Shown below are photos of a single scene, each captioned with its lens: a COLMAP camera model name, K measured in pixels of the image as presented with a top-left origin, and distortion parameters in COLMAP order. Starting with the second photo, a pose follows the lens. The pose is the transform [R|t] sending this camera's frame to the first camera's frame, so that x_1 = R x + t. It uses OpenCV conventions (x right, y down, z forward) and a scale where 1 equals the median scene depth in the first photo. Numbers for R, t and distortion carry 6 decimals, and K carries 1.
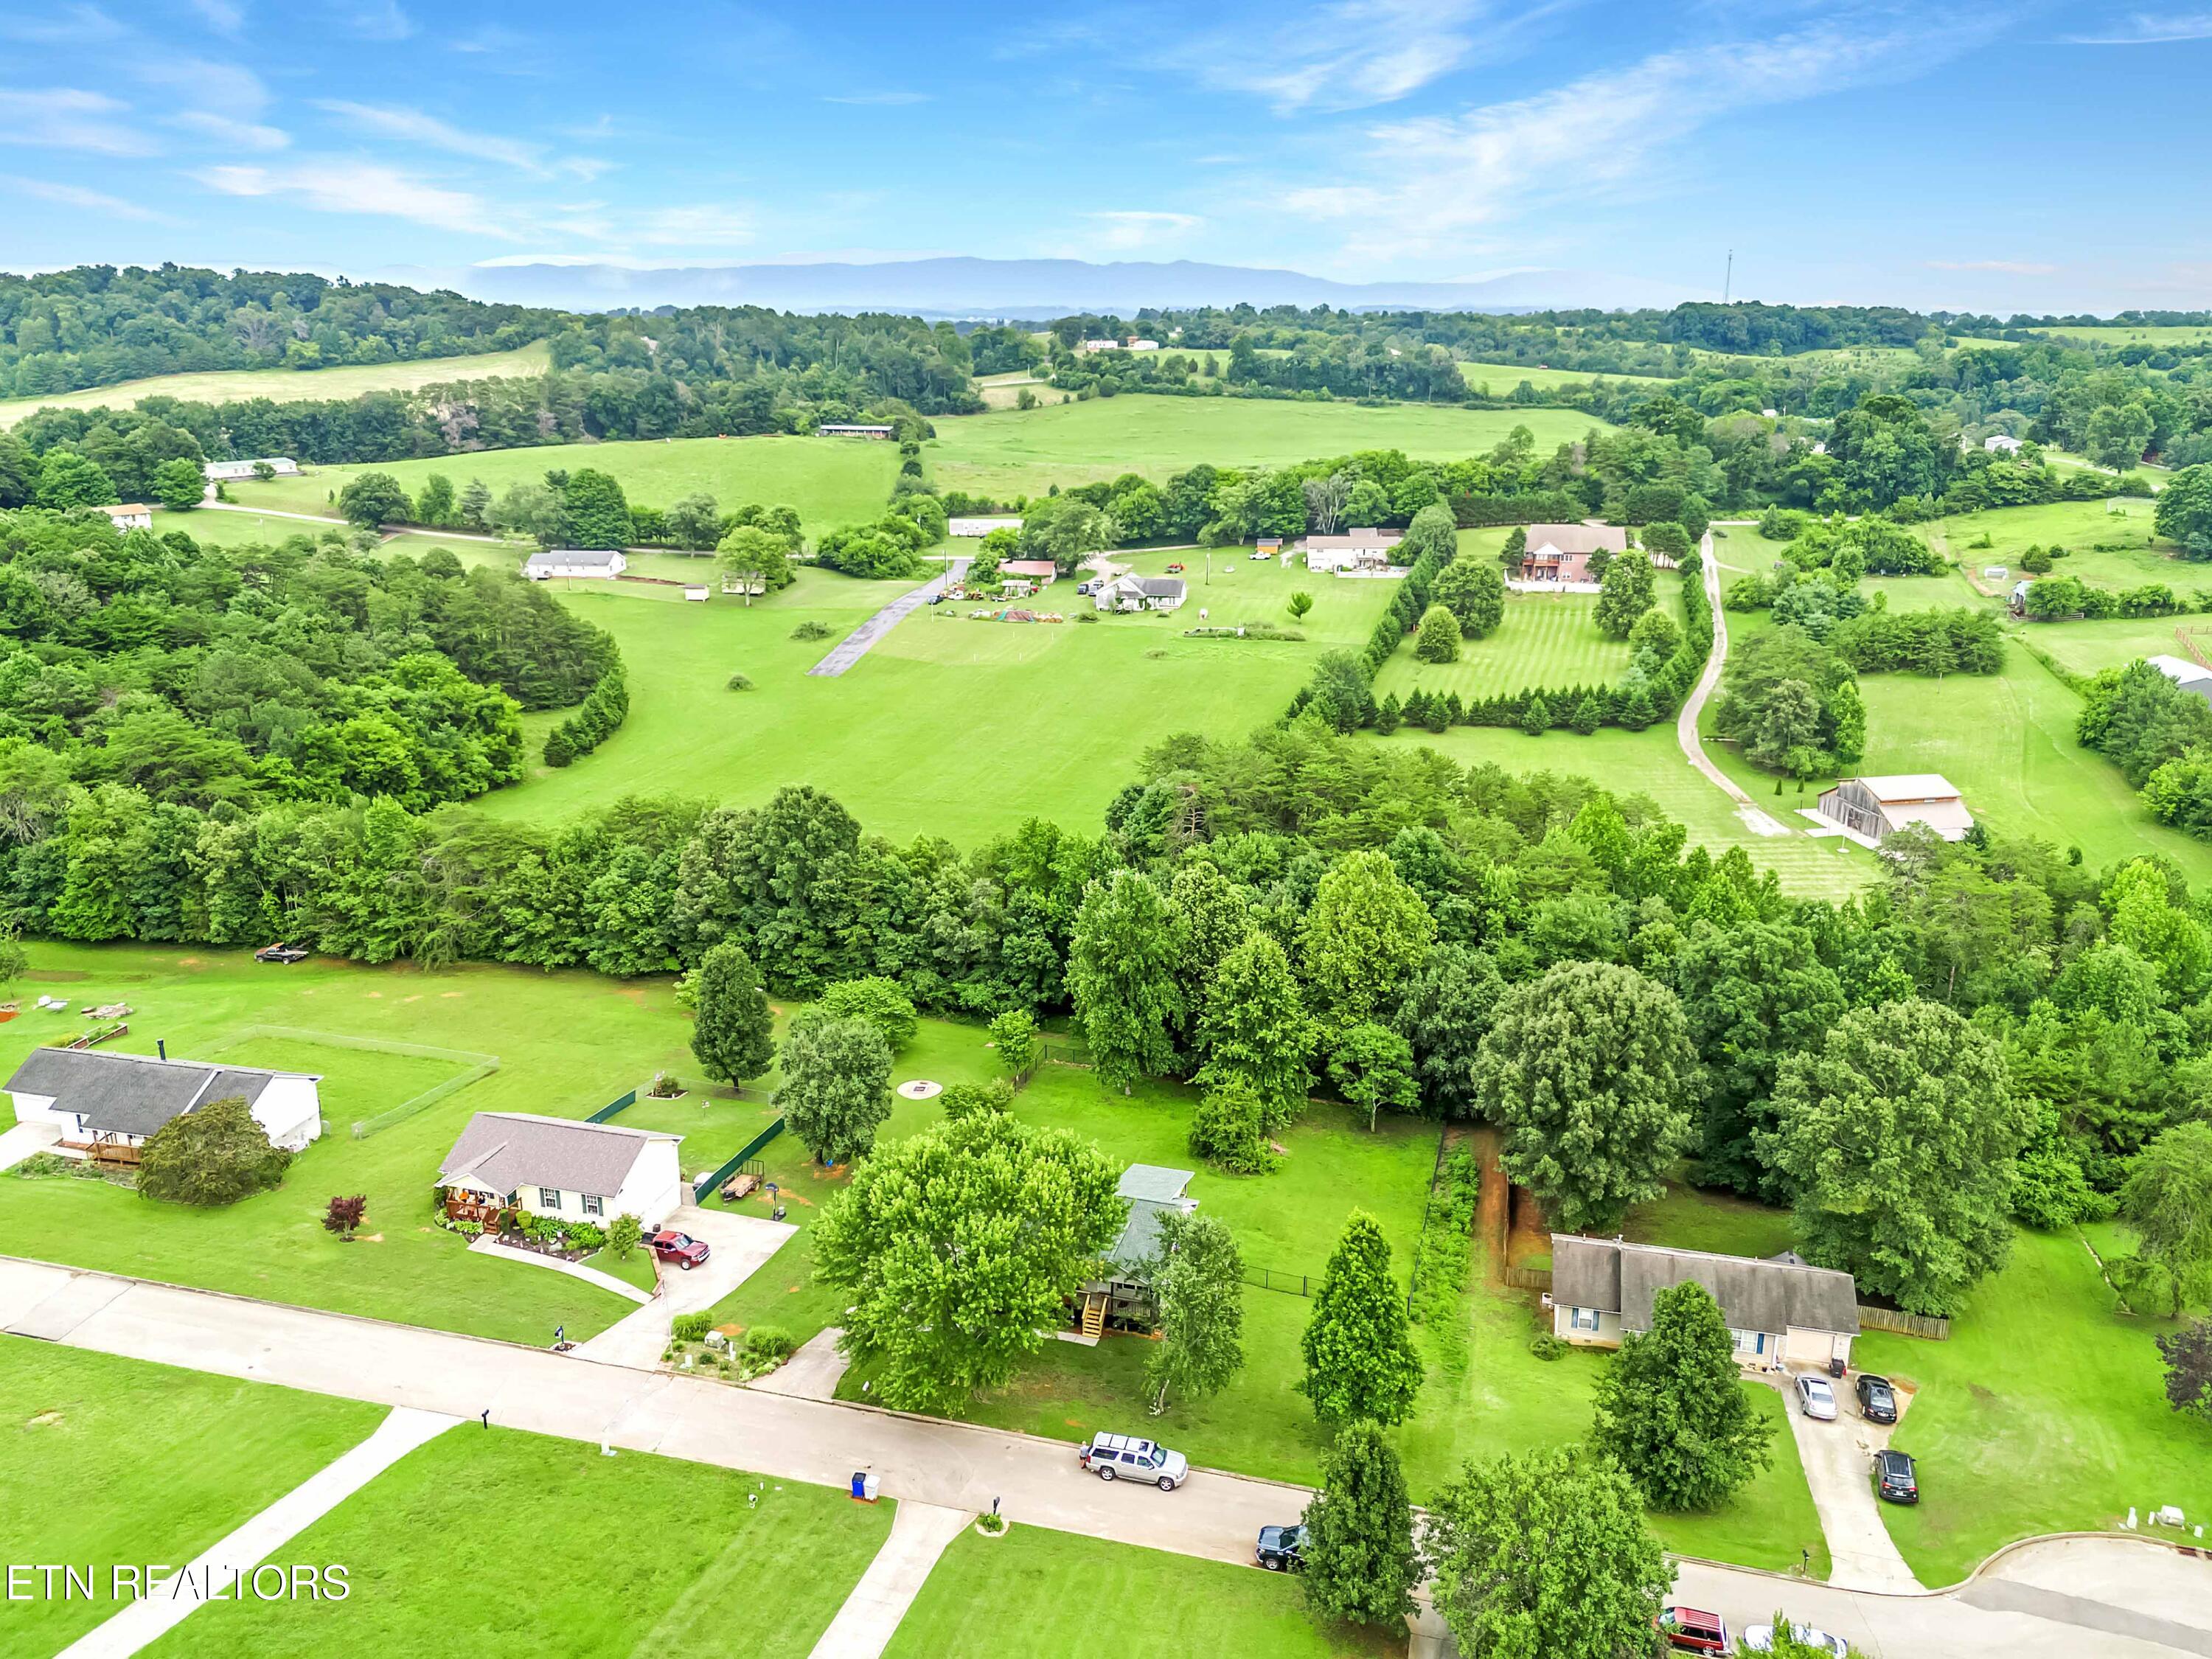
lens RADIAL K [[1634.4, 0, 1111.1], [0, 1634.4, 834.6], [0, 0, 1]] dist [0.081504, -0.069528]
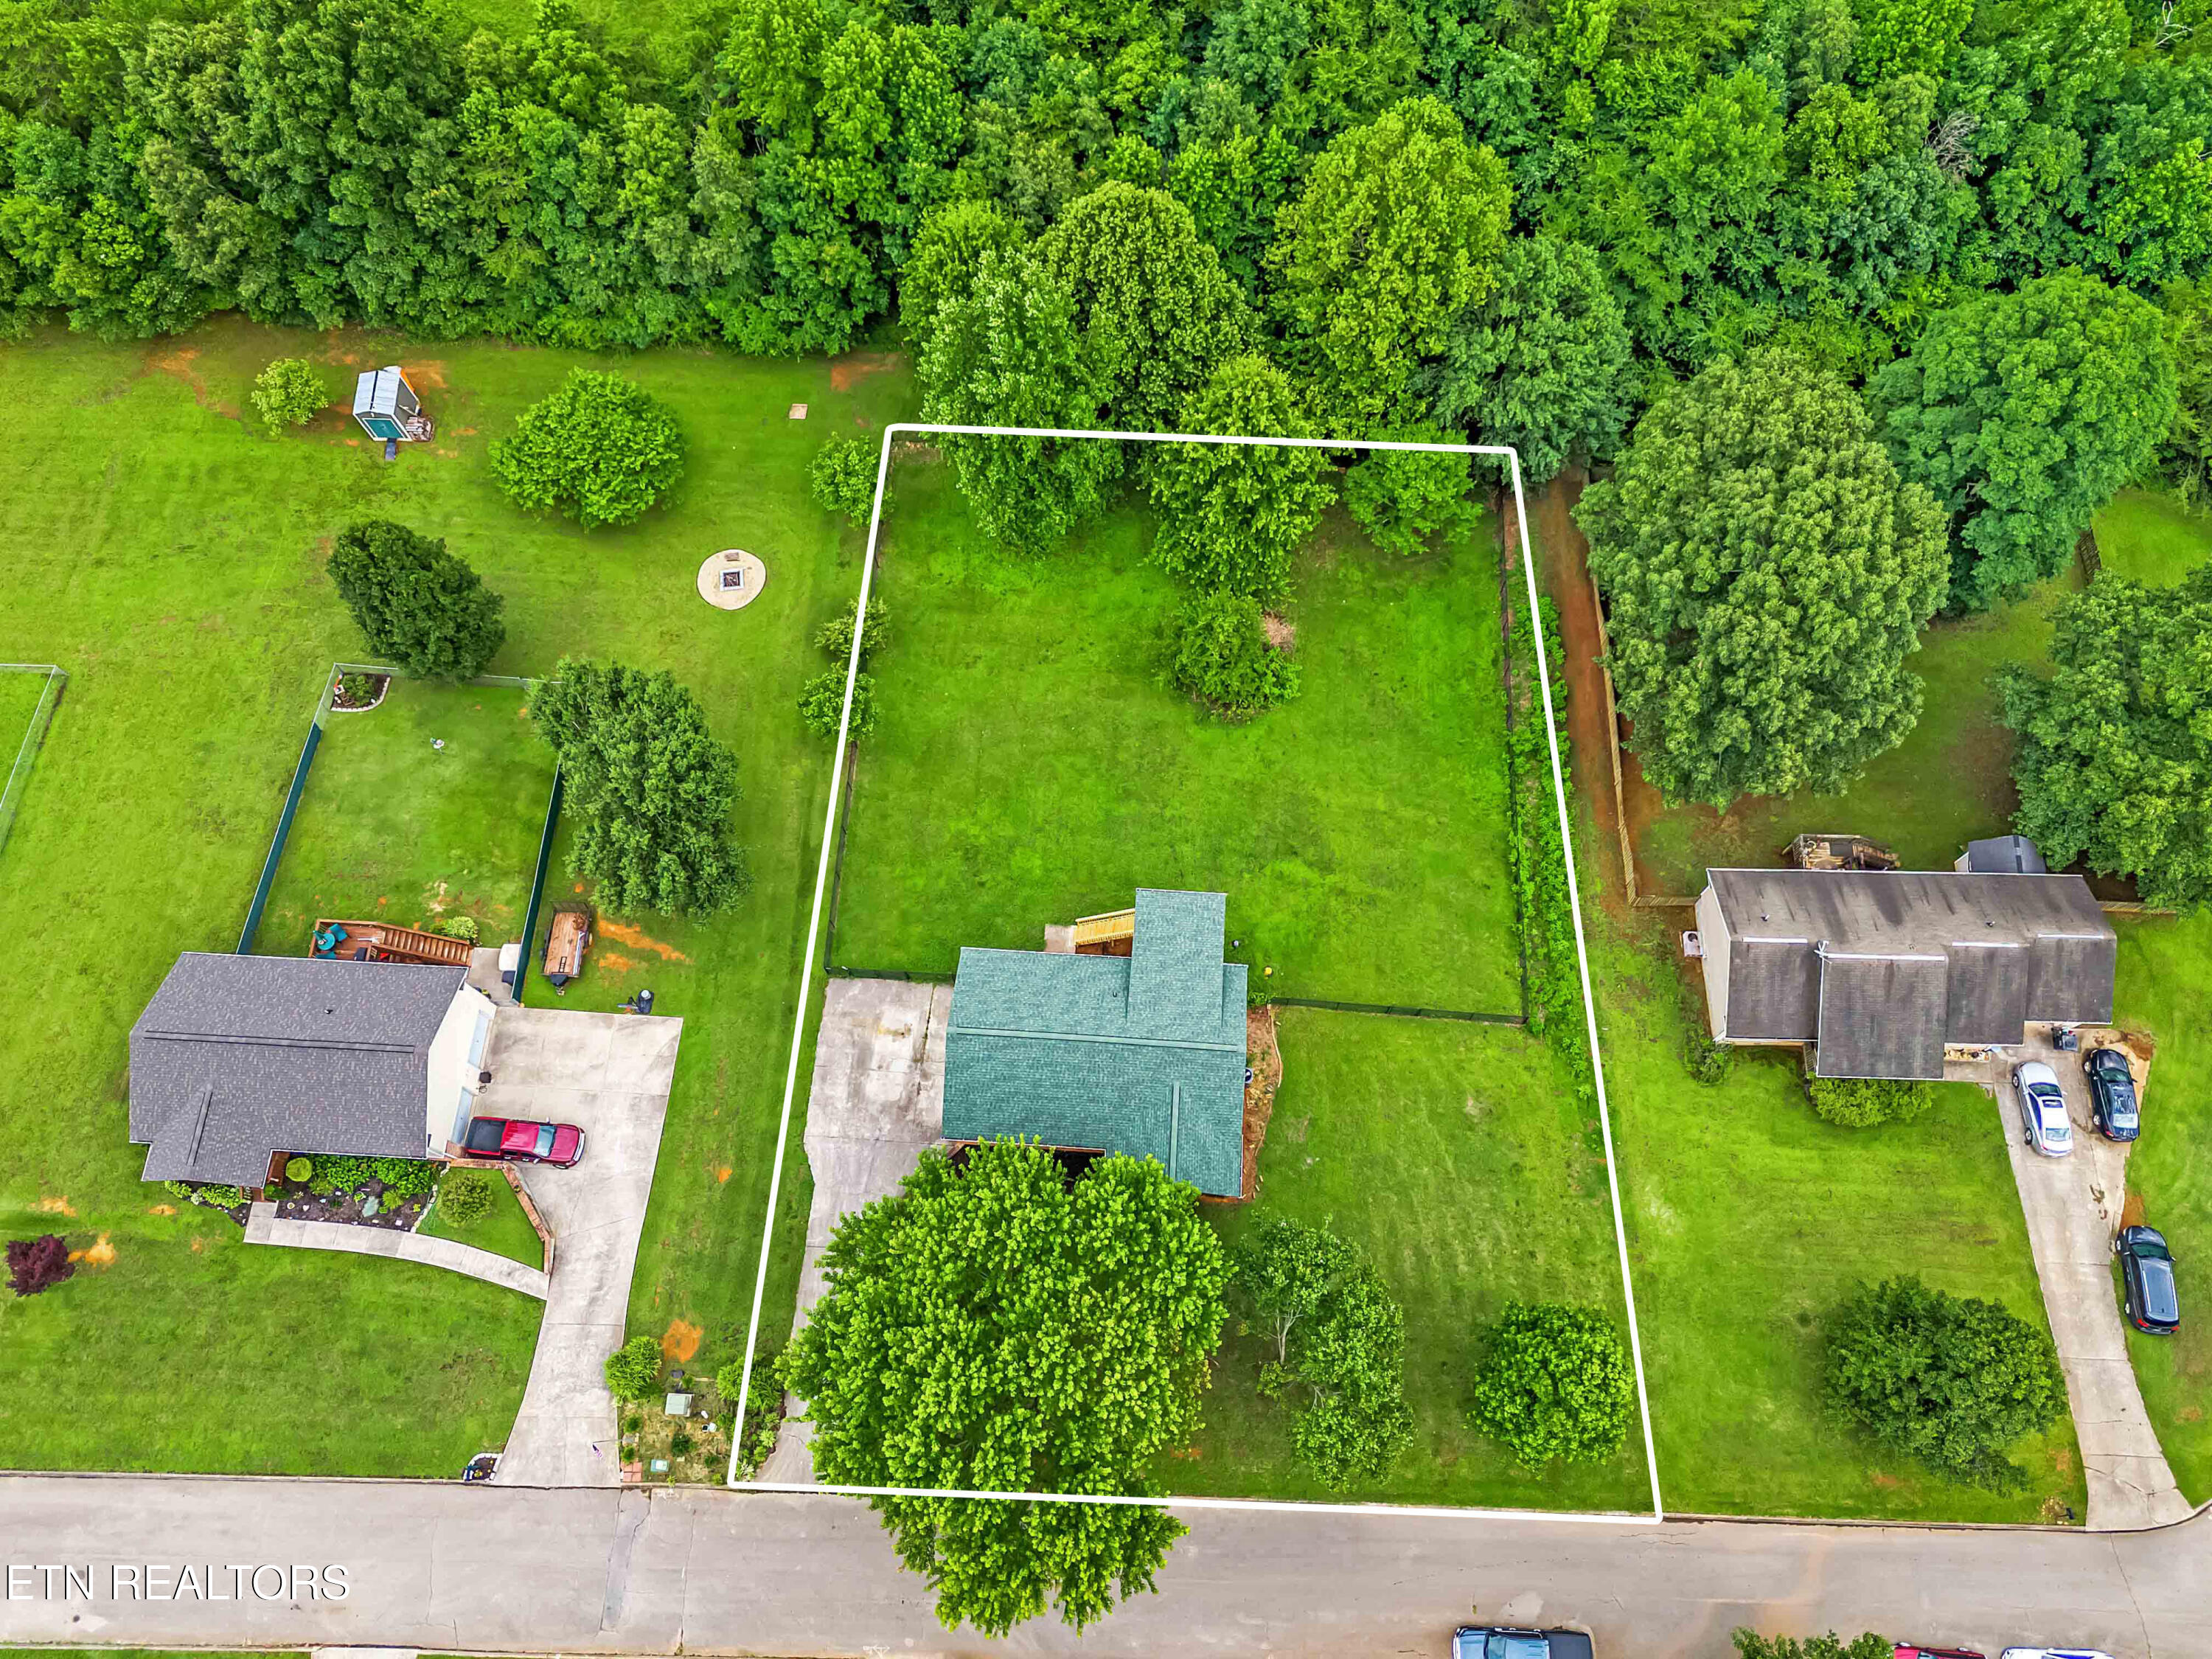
lens RADIAL K [[1634.4, 0, 1111.1], [0, 1634.4, 834.6], [0, 0, 1]] dist [0.081504, -0.069528]
pose [[0.976575, -0.208346, 0.053781, -0.006631], [0.088976, 0.618573, 0.780673, -0.082237], [-0.195918, -0.757601, 0.622621, 0.134733]]
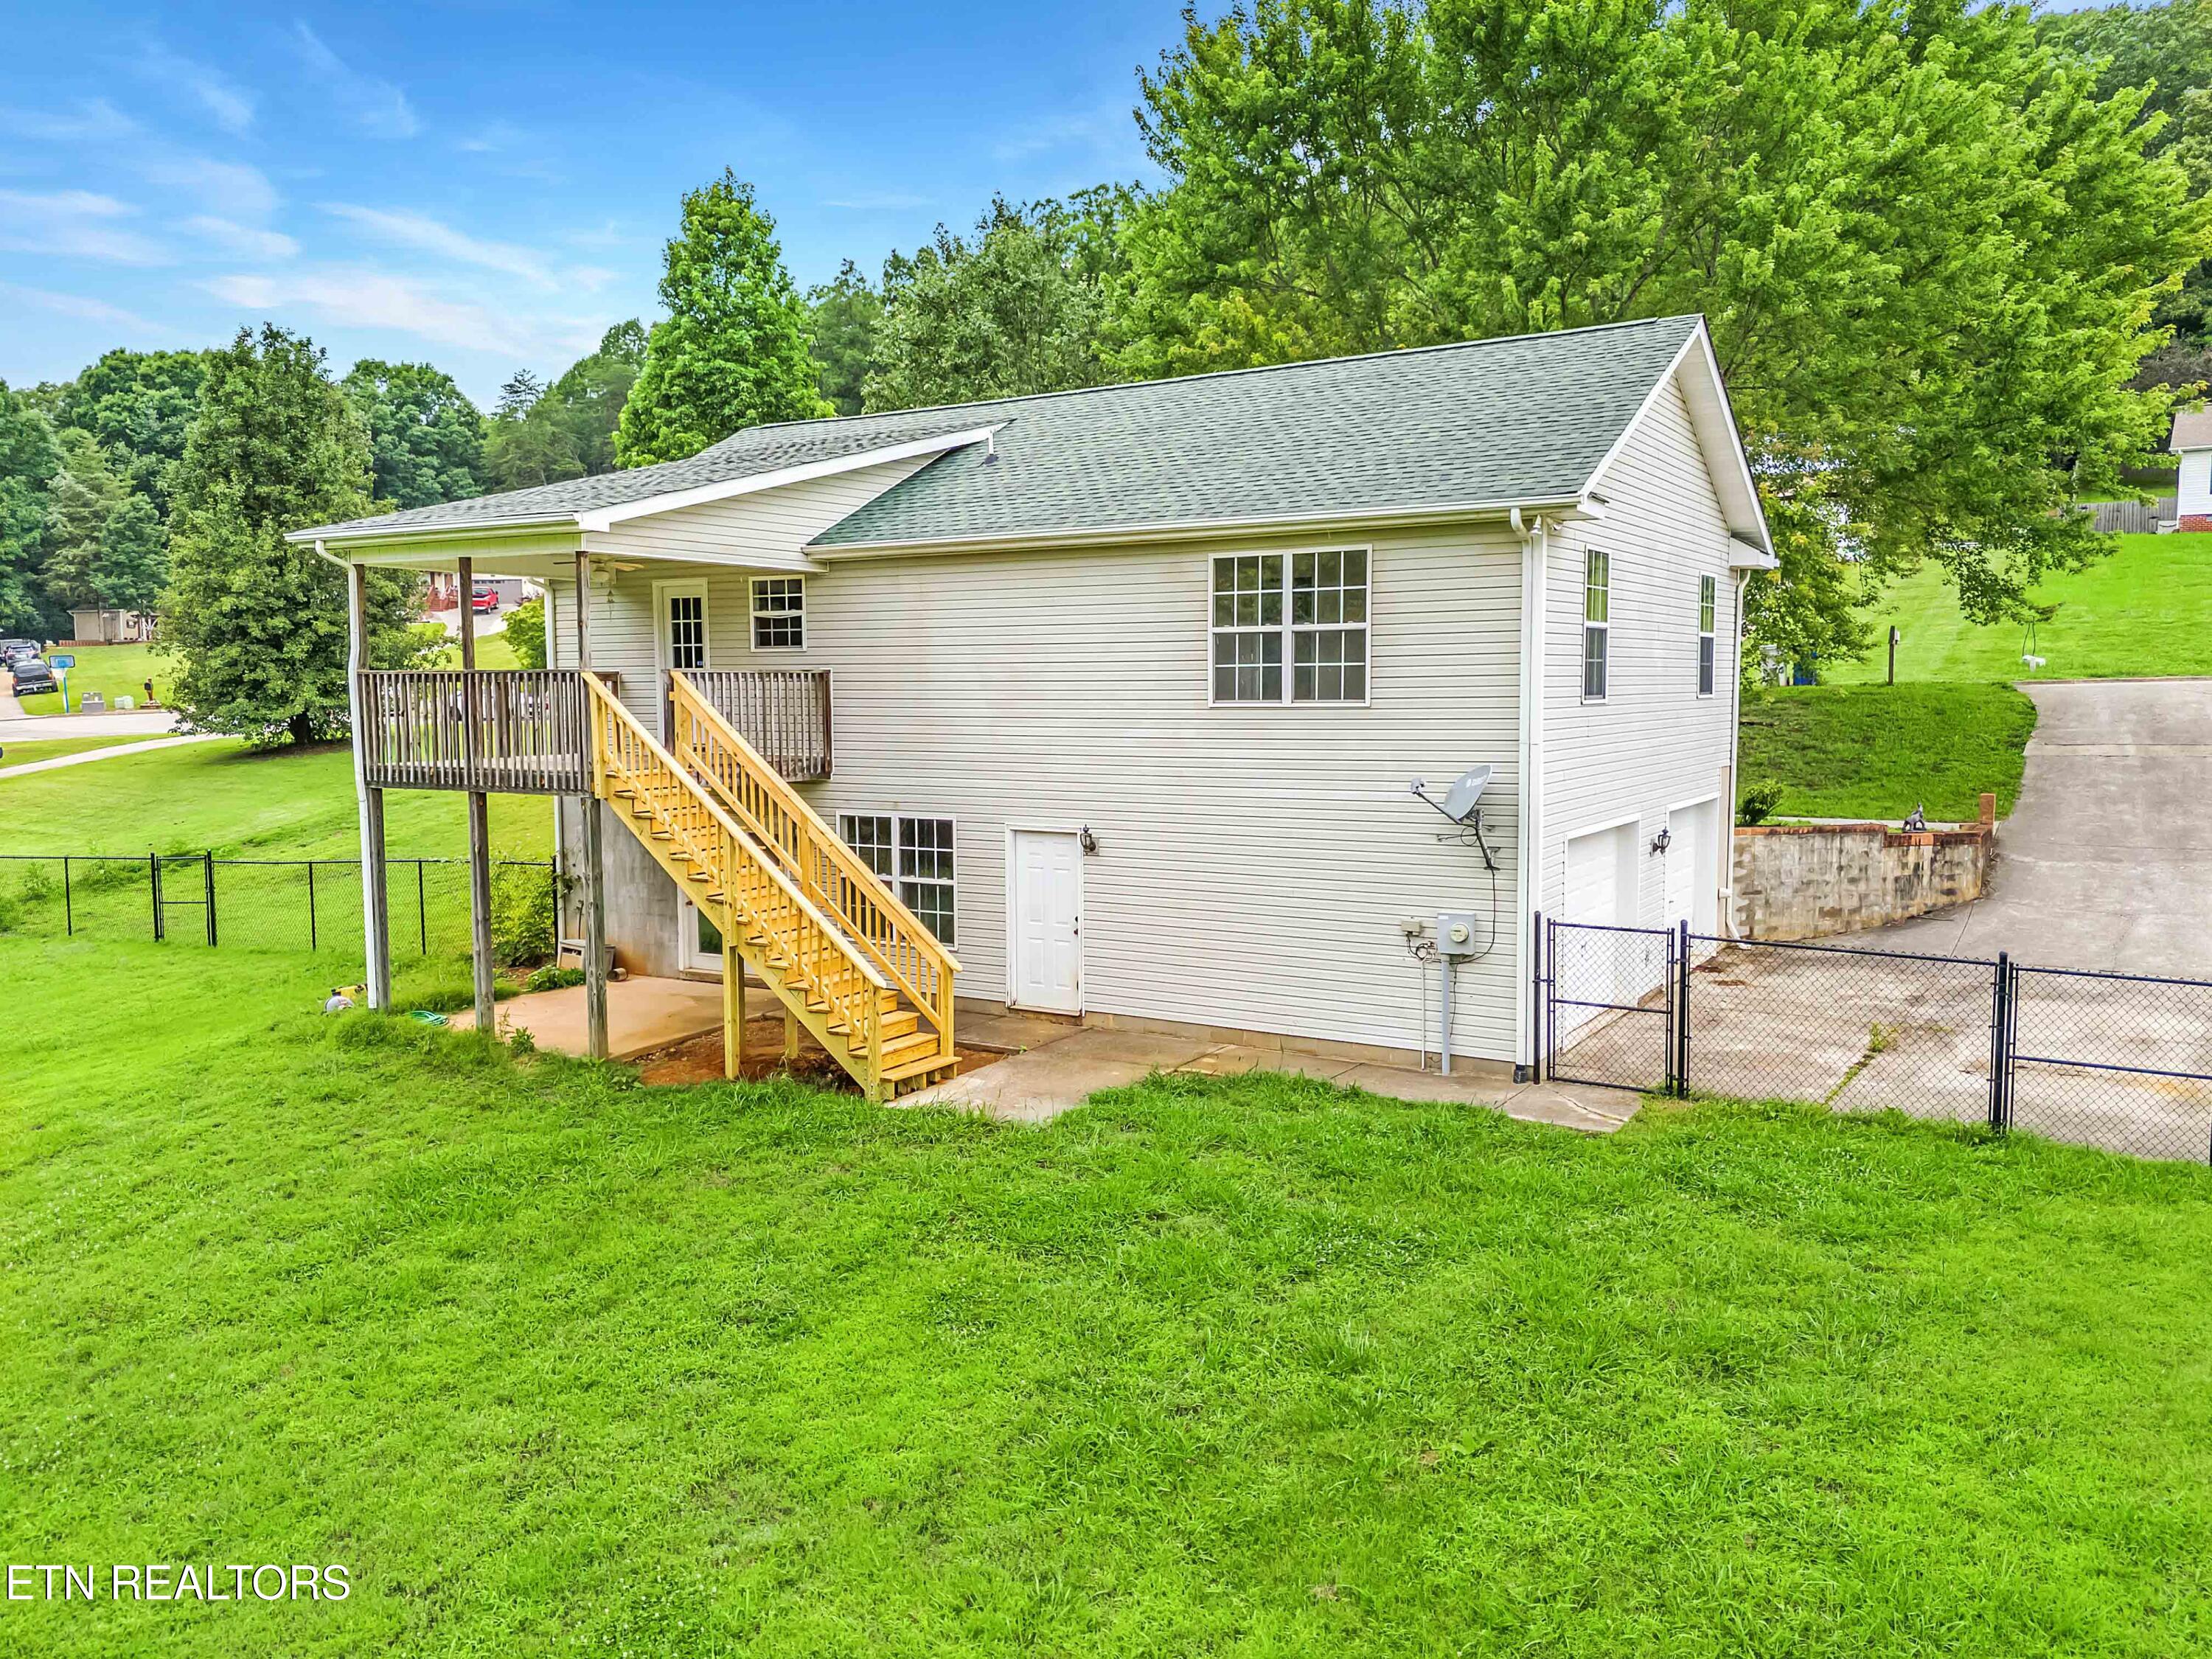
lens RADIAL K [[1634.4, 0, 1111.1], [0, 1634.4, 834.6], [0, 0, 1]] dist [0.081504, -0.069528]
pose [[-0.965557, -0.011666, 0.259929, -0.014100], [0.092297, 0.918672, 0.384087, 0.038276], [-0.243270, 0.394849, -0.885954, 0.253981]]
